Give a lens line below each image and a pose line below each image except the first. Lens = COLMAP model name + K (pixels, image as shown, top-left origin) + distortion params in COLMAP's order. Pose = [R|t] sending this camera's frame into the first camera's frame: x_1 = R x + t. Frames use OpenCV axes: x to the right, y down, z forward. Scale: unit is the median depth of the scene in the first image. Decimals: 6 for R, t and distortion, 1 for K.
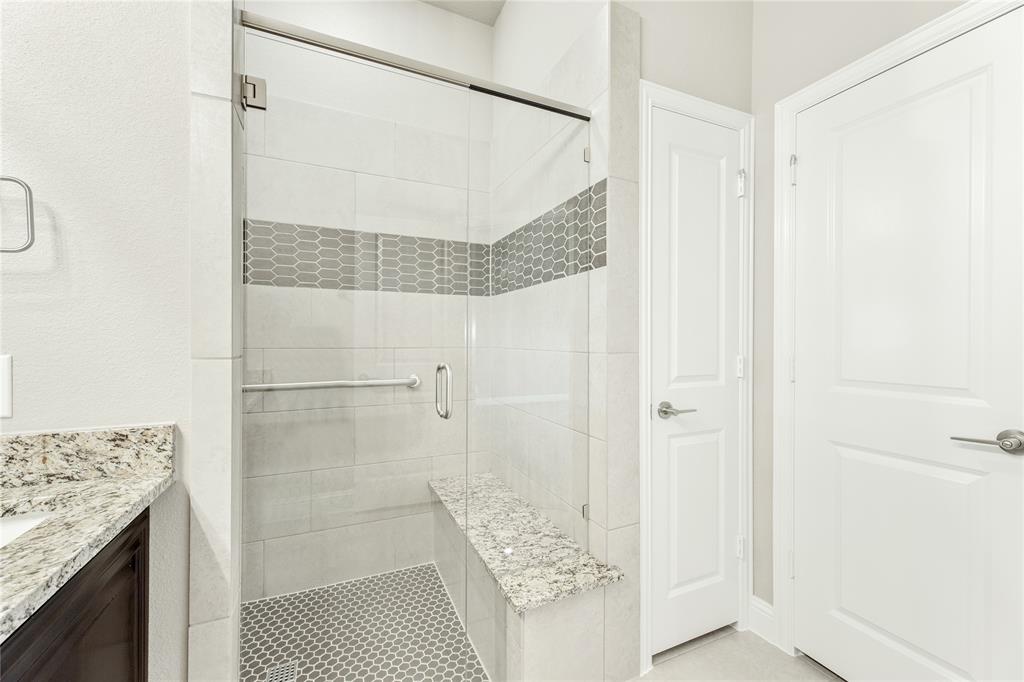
lens RADIAL K [[415.2, 0, 512.0], [0, 415.2, 341.0], [0, 0, 1]] dist [0.002331, 0.000383]
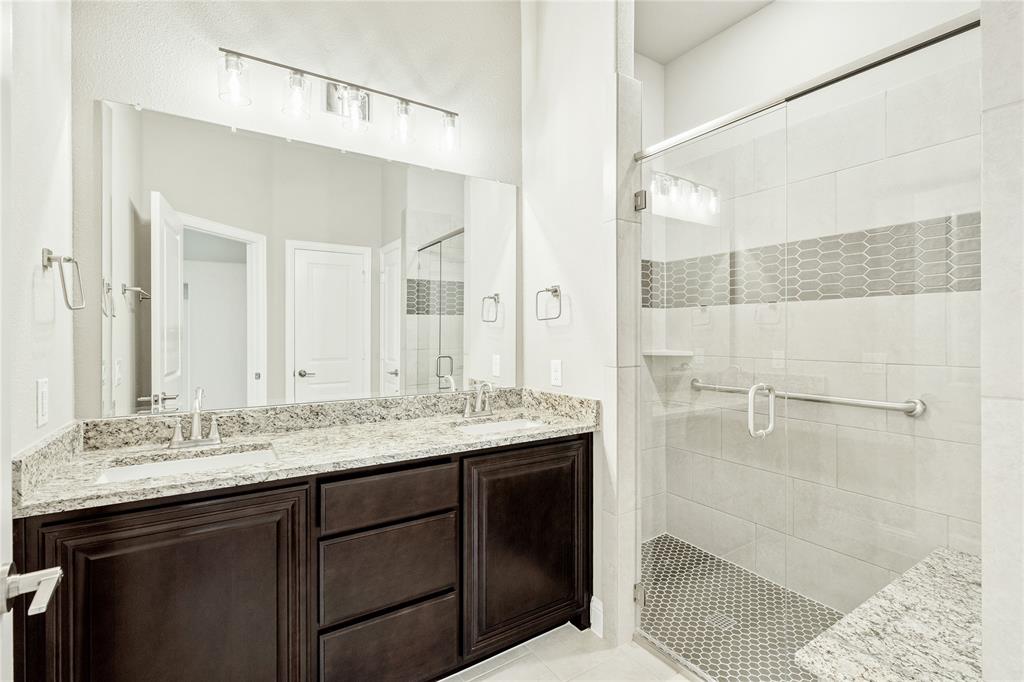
lens RADIAL K [[461.3, 0, 514.9], [0, 461.3, 337.2], [0, 0, 1]] dist [0.000947, 0.000145]
pose [[0.149905, 0.001264, -0.988700, 0.776625], [0.002214, 0.999996, 0.001614, -0.058862], [0.988698, -0.002431, 0.149902, 0.196900]]
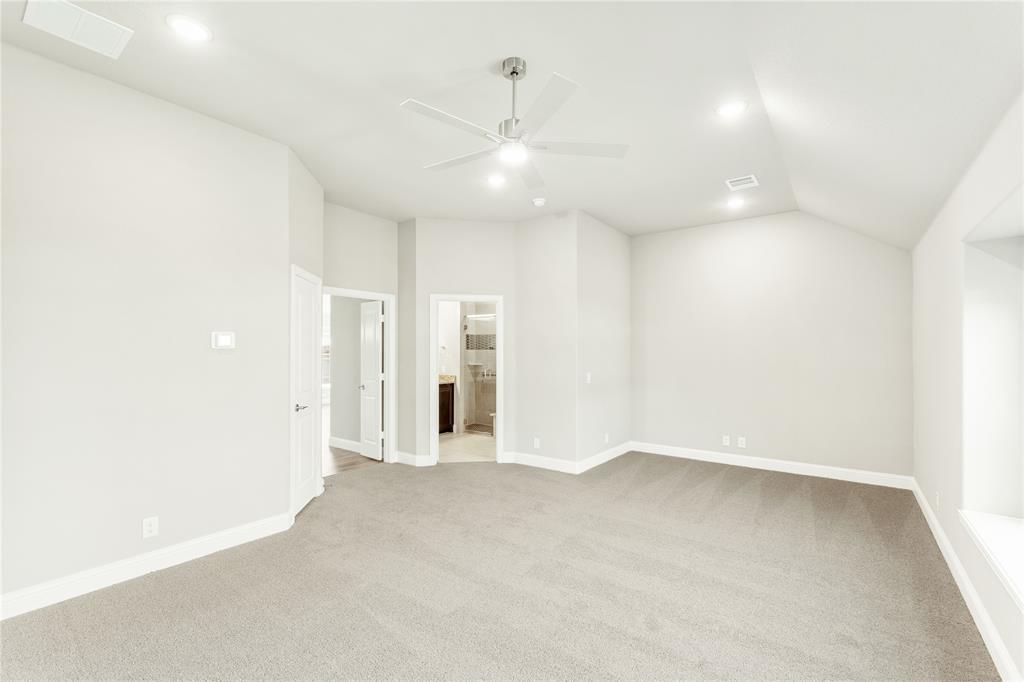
lens RADIAL K [[421.0, 0, 512.2], [0, 421.0, 344.4], [0, 0, 1]] dist [0.000090, -0.000304]
pose [[0.479944, -0.017131, -0.877132, 4.196446], [-0.001877, 0.999787, -0.020553, -0.140911], [0.877297, 0.011511, 0.479809, -1.170716]]
